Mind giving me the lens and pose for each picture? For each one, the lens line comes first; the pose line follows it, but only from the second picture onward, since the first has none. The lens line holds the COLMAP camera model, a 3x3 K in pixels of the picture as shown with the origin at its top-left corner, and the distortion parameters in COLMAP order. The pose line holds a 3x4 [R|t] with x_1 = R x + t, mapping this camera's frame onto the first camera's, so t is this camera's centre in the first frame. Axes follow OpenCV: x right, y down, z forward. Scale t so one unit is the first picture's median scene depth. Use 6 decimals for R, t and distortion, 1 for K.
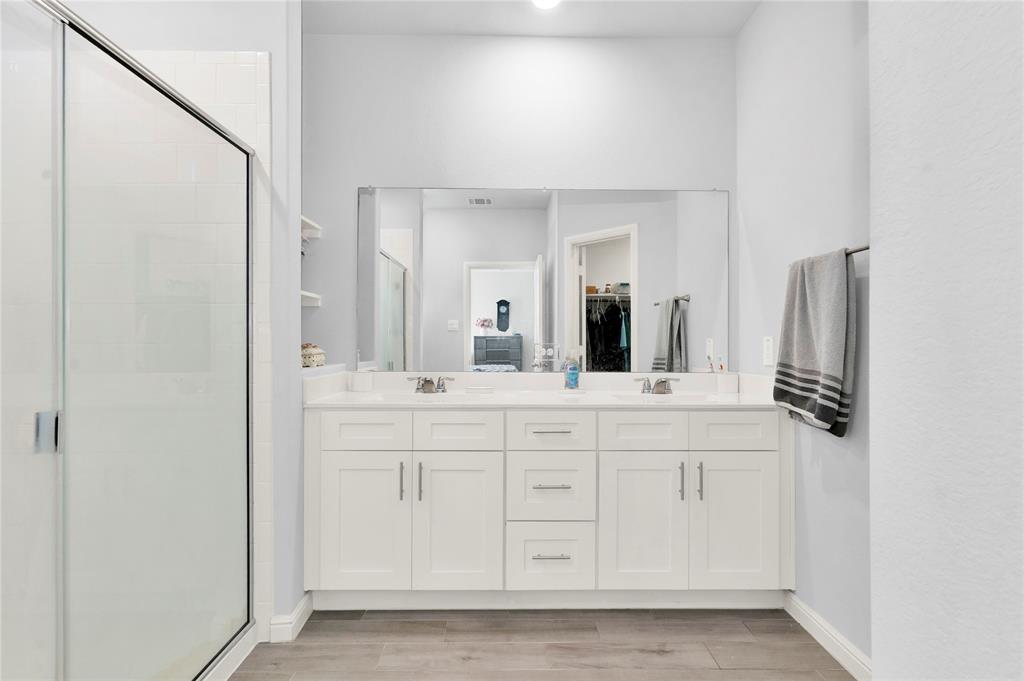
lens RADIAL K [[499.5, 0, 513.7], [0, 499.5, 343.5], [0, 0, 1]] dist [0.002341, 0.000666]
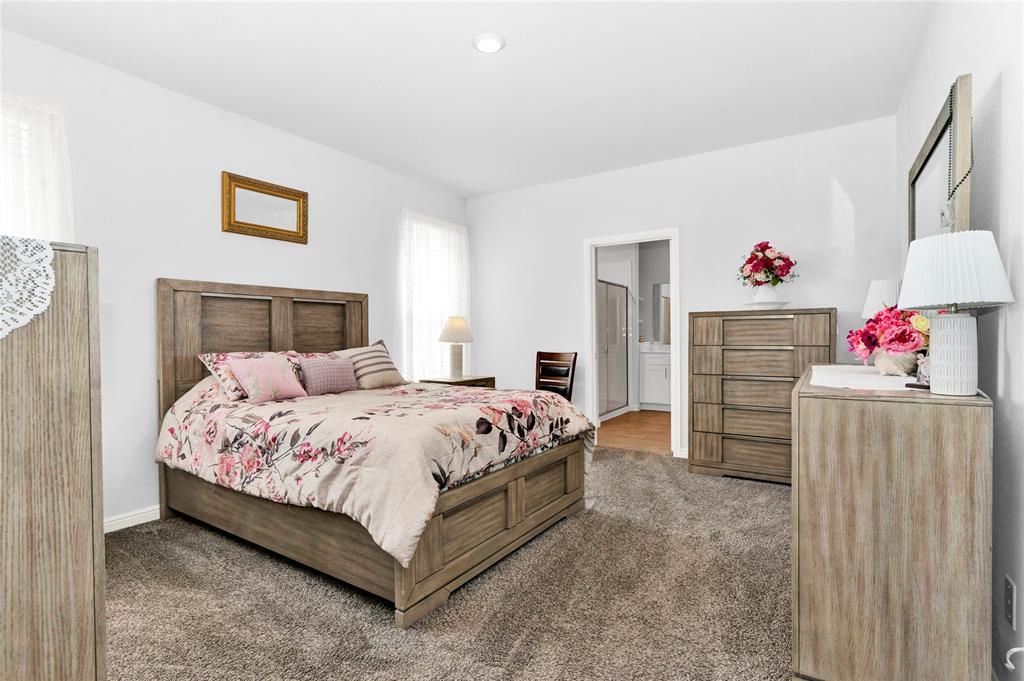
lens RADIAL K [[499.5, 0, 509.6], [0, 499.5, 338.3], [0, 0, 1]] dist [0.002341, 0.000666]
pose [[0.838640, -0.008957, -0.544613, 0.759358], [0.018008, 0.999774, 0.011288, -0.032868], [0.544389, -0.019274, 0.838611, -2.542053]]
